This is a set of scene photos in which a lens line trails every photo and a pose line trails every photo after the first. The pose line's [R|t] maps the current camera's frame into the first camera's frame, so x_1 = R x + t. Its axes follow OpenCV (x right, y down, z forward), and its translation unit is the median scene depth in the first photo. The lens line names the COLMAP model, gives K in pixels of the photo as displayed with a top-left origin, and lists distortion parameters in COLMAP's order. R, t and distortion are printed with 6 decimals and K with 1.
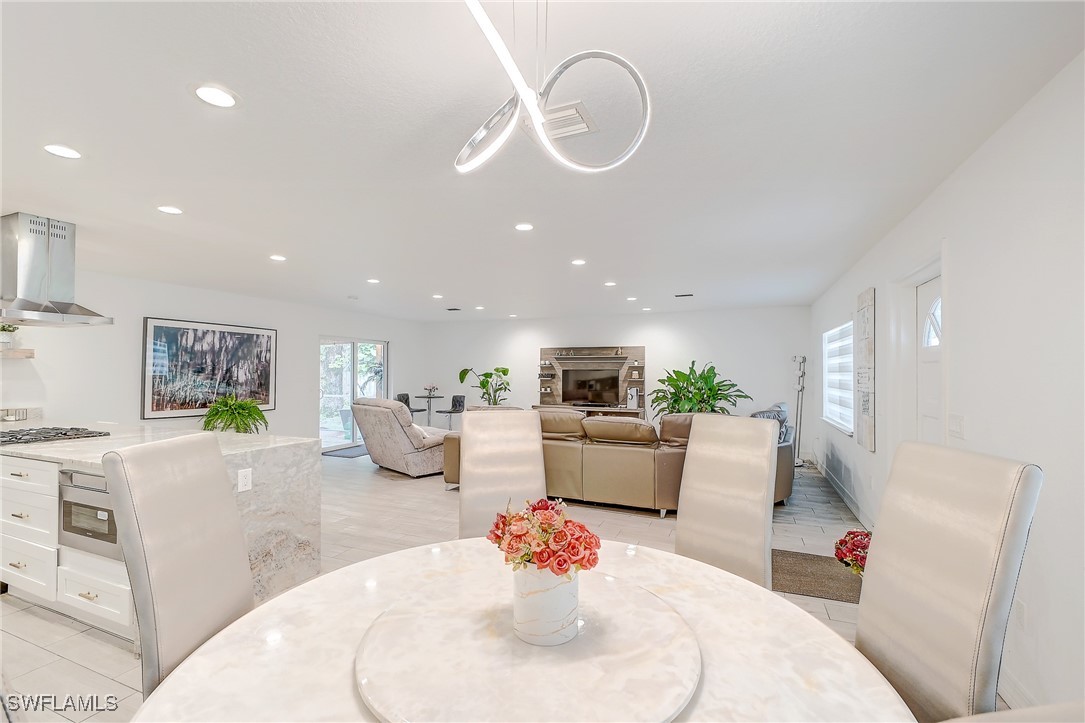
lens RADIAL K [[476.0, 0, 538.1], [0, 476.0, 369.4], [0, 0, 1]] dist [-0.000273, -0.002202]
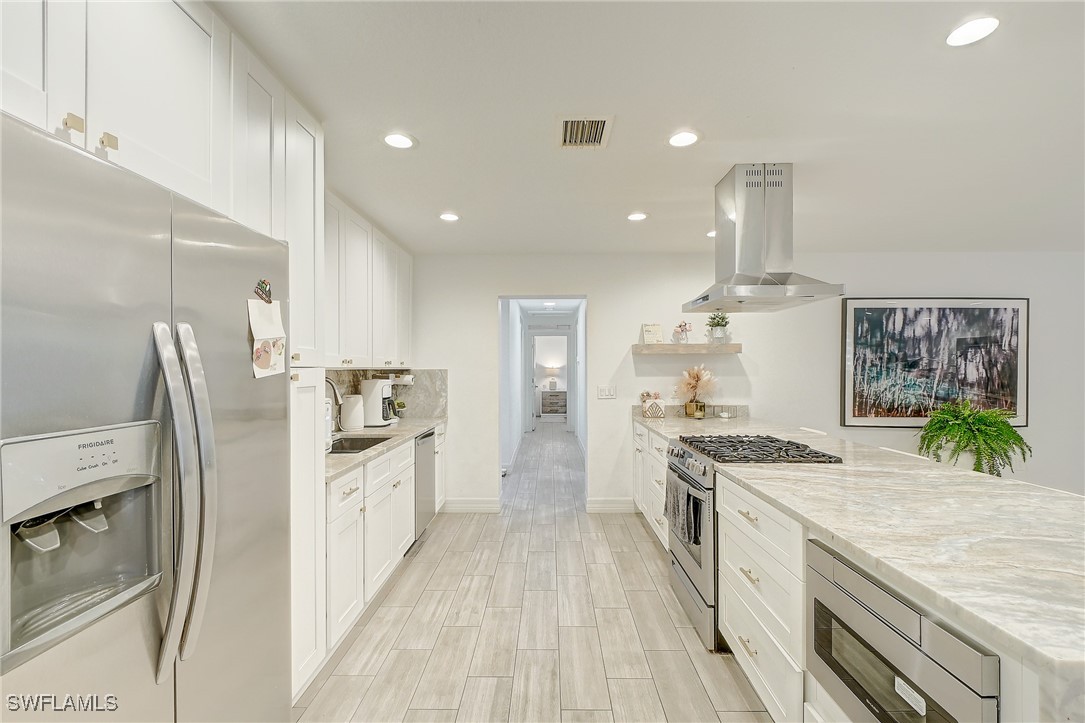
lens RADIAL K [[476.0, 0, 539.3], [0, 476.0, 367.1], [0, 0, 1]] dist [-0.000273, -0.002202]
pose [[0.371102, -0.007758, -0.928560, -0.251842], [0.010486, 0.999936, -0.004163, 0.002987], [0.928533, -0.008192, 0.371160, 0.208102]]
